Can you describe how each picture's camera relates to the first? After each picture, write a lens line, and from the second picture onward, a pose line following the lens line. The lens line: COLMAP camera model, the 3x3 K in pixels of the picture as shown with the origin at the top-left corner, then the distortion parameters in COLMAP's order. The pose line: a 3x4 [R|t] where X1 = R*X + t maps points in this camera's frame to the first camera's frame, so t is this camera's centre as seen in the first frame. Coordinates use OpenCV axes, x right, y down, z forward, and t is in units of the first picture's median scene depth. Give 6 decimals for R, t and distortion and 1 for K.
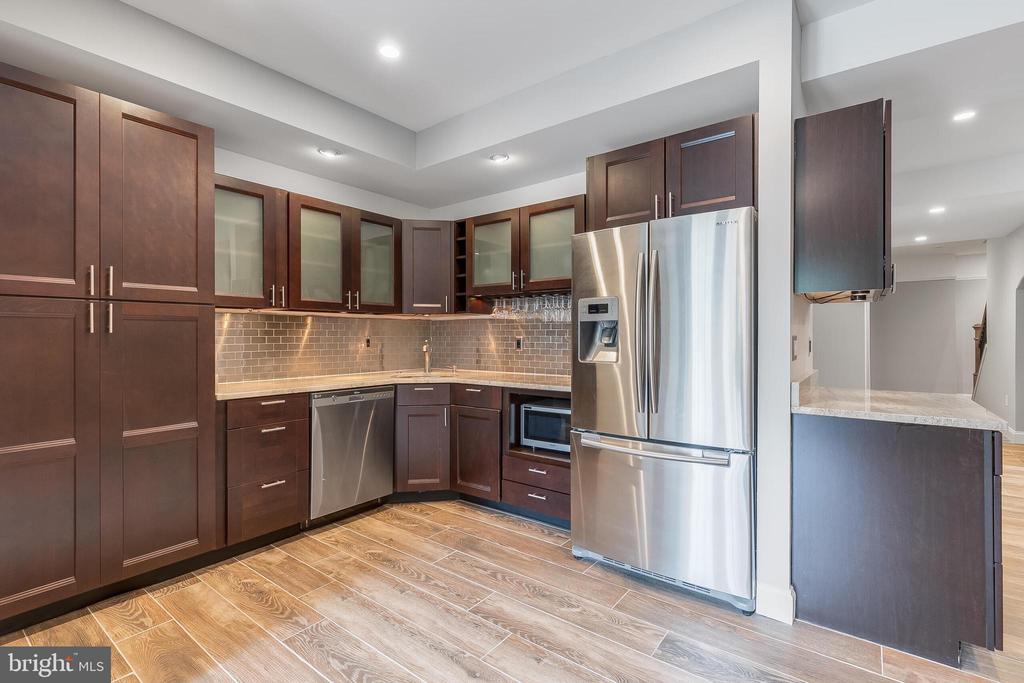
lens RADIAL K [[469.0, 0, 515.7], [0, 469.0, 337.5], [0, 0, 1]] dist [-0.000397, 0.000075]
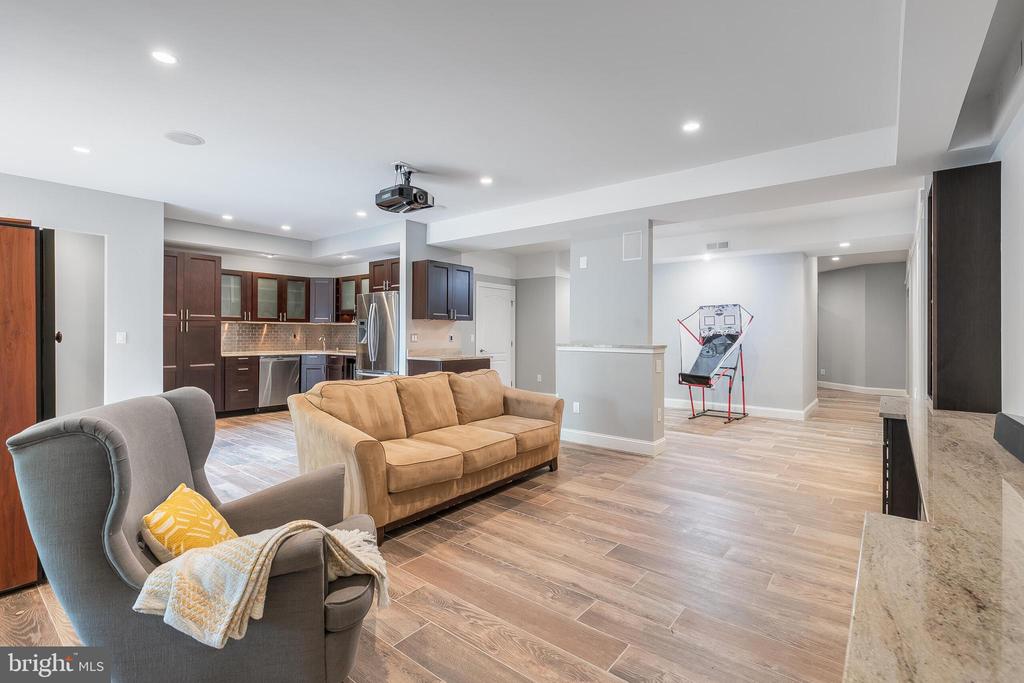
lens RADIAL K [[469.0, 0, 510.6], [0, 469.0, 335.4], [0, 0, 1]] dist [-0.000397, 0.000075]
pose [[0.999686, 0.009031, -0.023368, 0.845131], [-0.008942, 0.999952, 0.003896, -0.010186], [0.023402, -0.003686, 0.999719, -1.288841]]
